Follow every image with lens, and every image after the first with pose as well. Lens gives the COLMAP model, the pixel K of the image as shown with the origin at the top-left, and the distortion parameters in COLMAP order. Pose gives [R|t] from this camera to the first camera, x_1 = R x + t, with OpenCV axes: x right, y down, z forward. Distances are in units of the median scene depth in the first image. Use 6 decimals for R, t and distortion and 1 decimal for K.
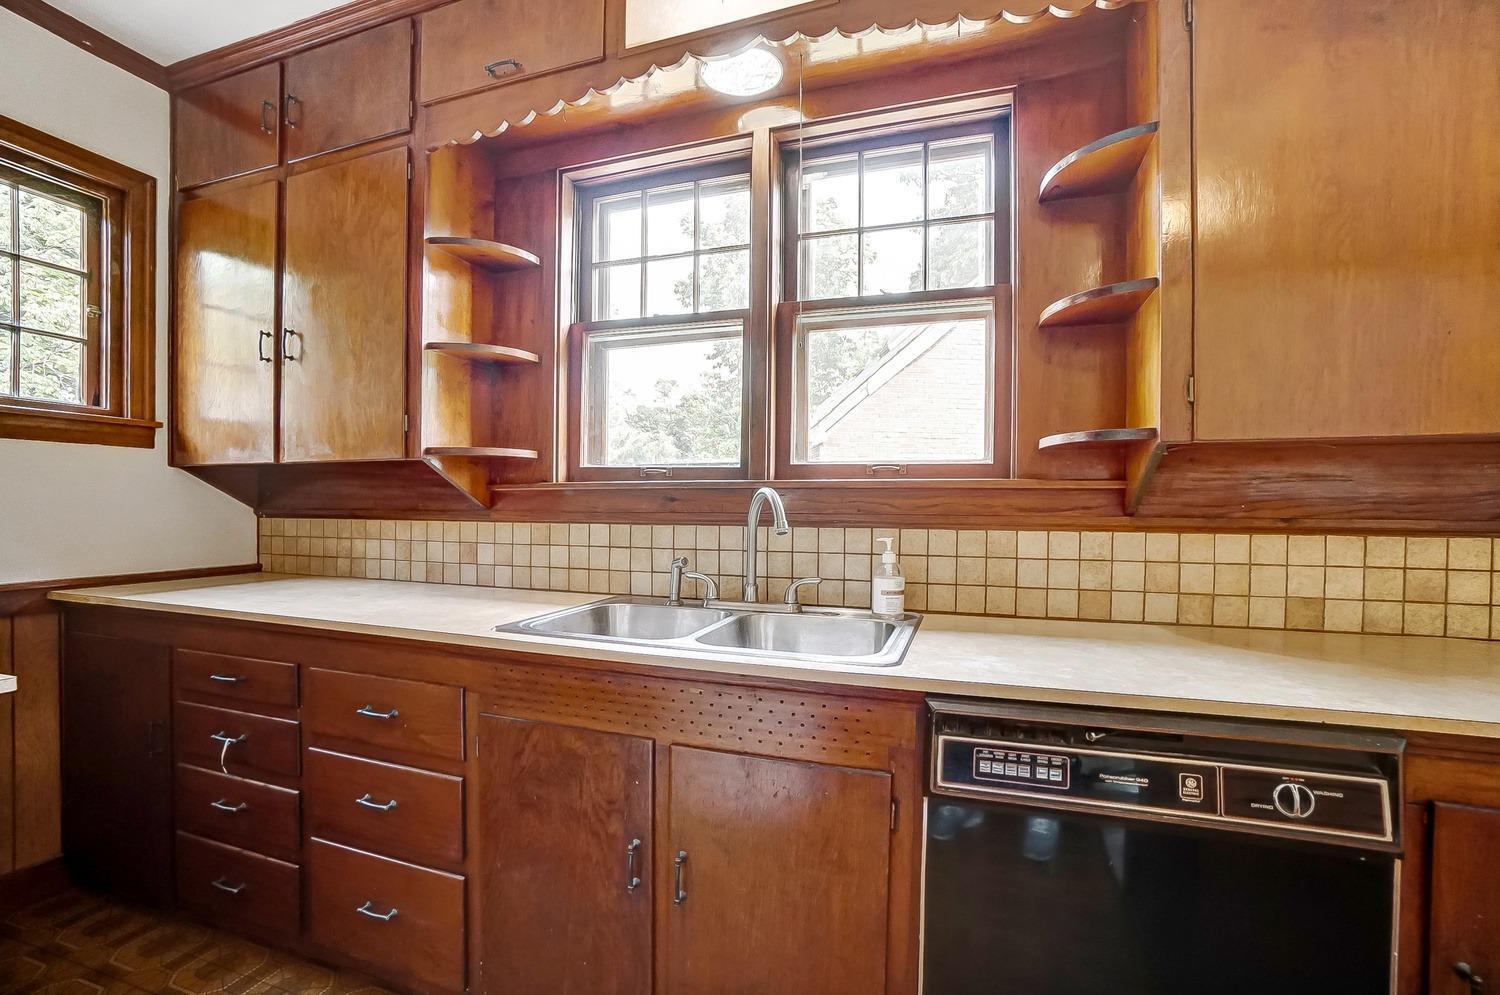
lens RADIAL K [[660.8, 0, 744.4], [0, 660.8, 508.2], [0, 0, 1]] dist [-0.011547, 0.001574]
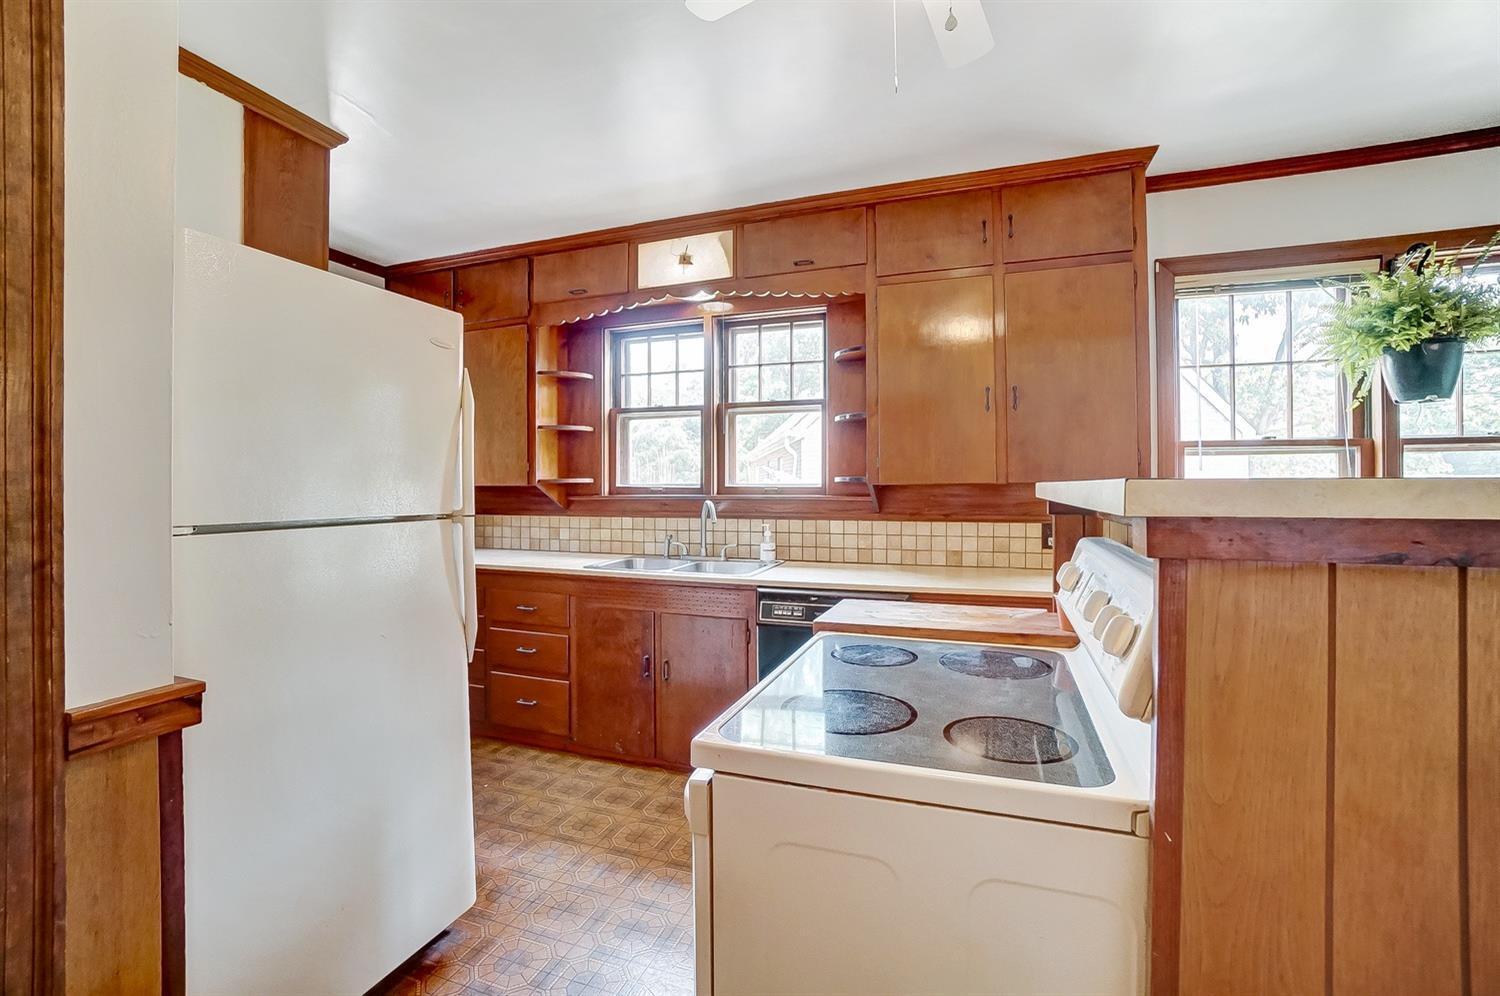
lens RADIAL K [[660.8, 0, 751.4], [0, 660.8, 485.8], [0, 0, 1]] dist [-0.011547, 0.001574]
pose [[0.999897, -0.009675, -0.010565, 0.168450], [0.009688, 0.999952, 0.001115, -0.070226], [0.010554, -0.001218, 0.999944, -0.950463]]
